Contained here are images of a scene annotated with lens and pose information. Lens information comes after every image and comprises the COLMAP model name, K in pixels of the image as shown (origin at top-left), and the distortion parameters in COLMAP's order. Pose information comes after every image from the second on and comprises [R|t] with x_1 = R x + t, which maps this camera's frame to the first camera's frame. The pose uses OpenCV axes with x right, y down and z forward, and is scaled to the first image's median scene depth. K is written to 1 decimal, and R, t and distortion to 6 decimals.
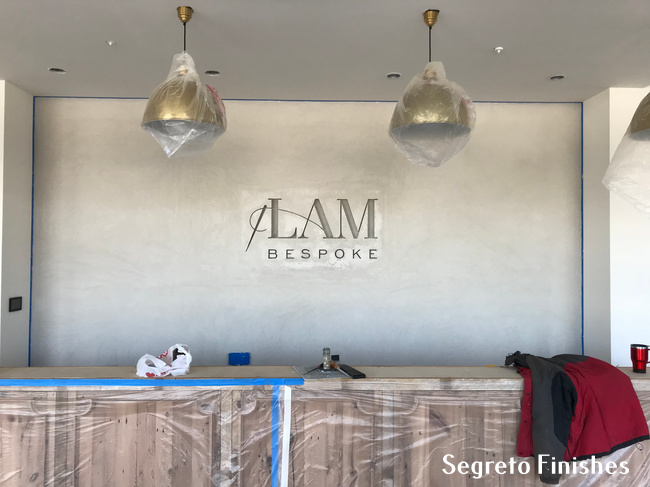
lens RADIAL K [[524.4, 0, 325.0], [0, 524.4, 243.5], [0, 0, 1]] dist [-0.000508, -0.002098]
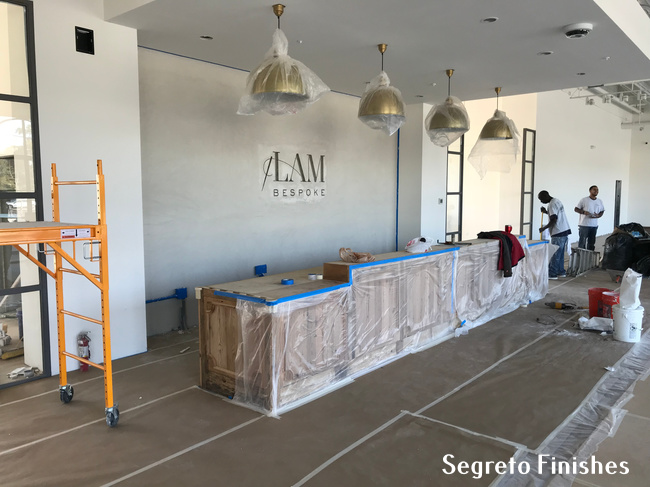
lens RADIAL K [[530.8, 0, 325.0], [0, 530.8, 243.5], [0, 0, 1]] dist [0.122404, -0.001874]
pose [[0.661060, -0.076459, 0.746428, -1.071869], [-0.005886, 0.994236, 0.107056, 0.002189], [-0.750310, -0.075164, 0.656799, -0.028819]]
